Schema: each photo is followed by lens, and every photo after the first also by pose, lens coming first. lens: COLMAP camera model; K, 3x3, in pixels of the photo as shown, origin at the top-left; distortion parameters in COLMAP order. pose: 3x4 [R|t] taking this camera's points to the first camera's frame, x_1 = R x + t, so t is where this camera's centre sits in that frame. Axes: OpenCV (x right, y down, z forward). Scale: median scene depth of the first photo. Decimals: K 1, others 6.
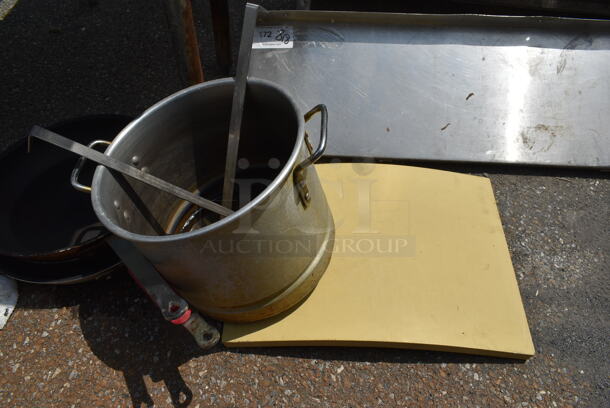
lens RADIAL K [[468.5, 0, 305.2], [0, 468.5, 202.4], [0, 0, 1]] dist [-0.018996, 0.008391]
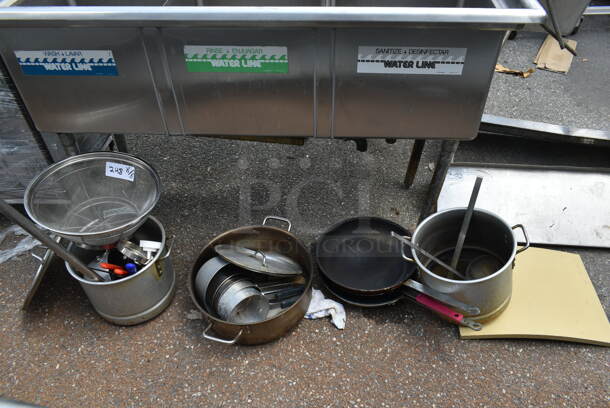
lens RADIAL K [[468.5, 0, 306.7], [0, 468.5, 202.7], [0, 0, 1]] dist [-0.018996, 0.008391]
pose [[0.999586, 0.012033, -0.026142, -0.796976], [-0.015310, 0.991521, -0.129042, -0.001868], [0.024367, 0.129388, 0.991295, -1.093200]]
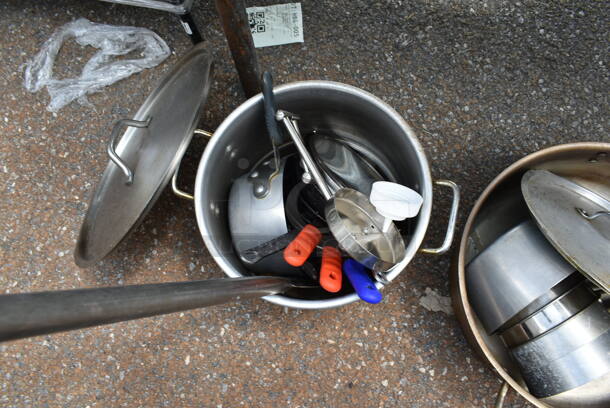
lens RADIAL K [[468.5, 0, 304.3], [0, 468.5, 200.1], [0, 0, 1]] dist [-0.018996, 0.008391]
pose [[0.974504, 0.202312, -0.097015, -1.600036], [-0.141030, 0.888608, 0.436448, -0.407908], [0.174507, -0.411638, 0.894484, 0.150417]]
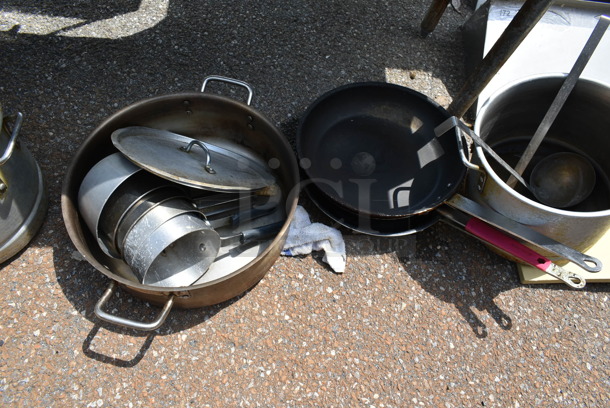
lens RADIAL K [[468.5, 0, 307.4], [0, 468.5, 202.8], [0, 0, 1]] dist [-0.018996, 0.008391]
pose [[0.991078, 0.010659, 0.132856, -0.949021], [-0.033430, 0.984813, 0.170369, -0.115184], [-0.129022, -0.173290, 0.976383, -0.153382]]
